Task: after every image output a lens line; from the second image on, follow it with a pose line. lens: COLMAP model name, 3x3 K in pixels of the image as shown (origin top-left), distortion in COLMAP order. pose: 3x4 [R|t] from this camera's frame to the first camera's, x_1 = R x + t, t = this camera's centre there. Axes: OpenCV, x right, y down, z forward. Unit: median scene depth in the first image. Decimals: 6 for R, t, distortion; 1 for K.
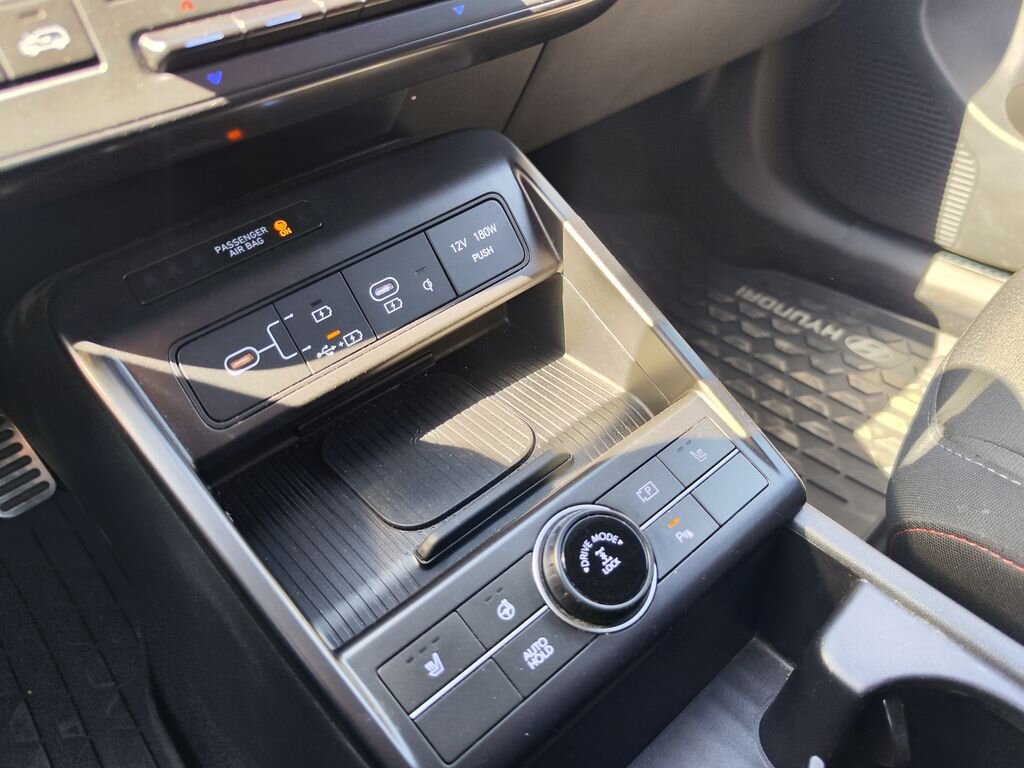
lens RADIAL K [[731.0, 0, 519.8], [0, 731.0, 380.5], [0, 0, 1]] dist [-0.039511, 0.030507]
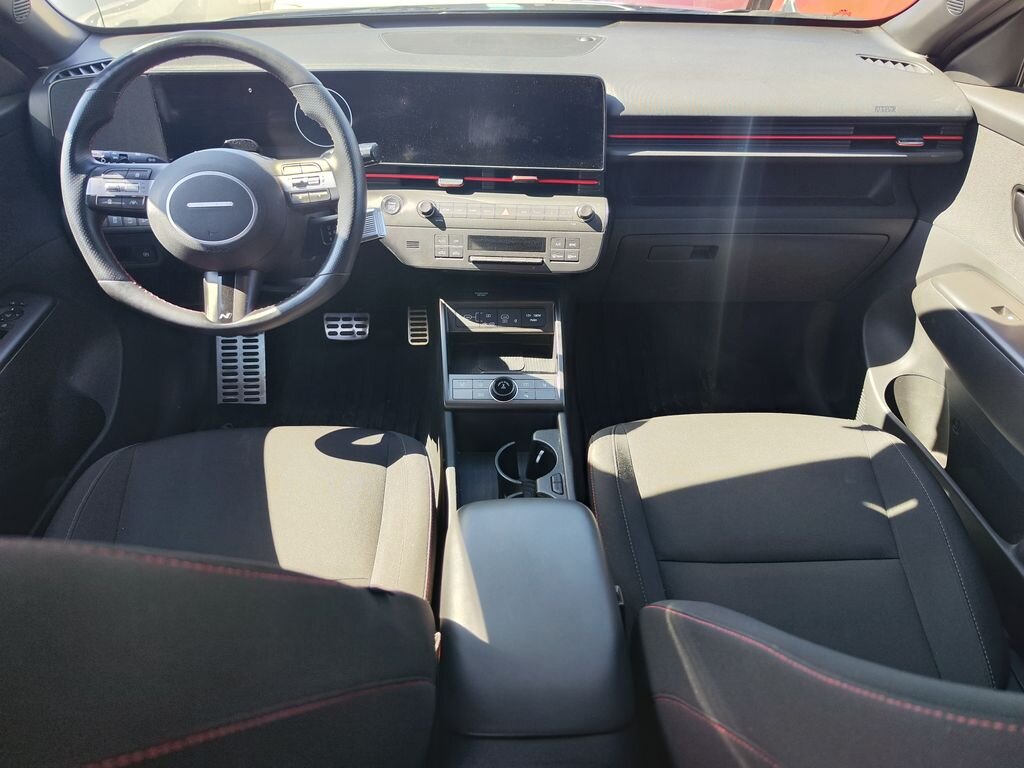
lens RADIAL K [[731.0, 0, 493.7], [0, 731.0, 409.3], [0, 0, 1]] dist [-0.039511, 0.030507]
pose [[0.754675, 0.459070, -0.468743, 2.038744], [-0.476012, 0.874785, 0.090353, -0.012364], [0.451528, 0.154941, 0.878701, -2.700312]]
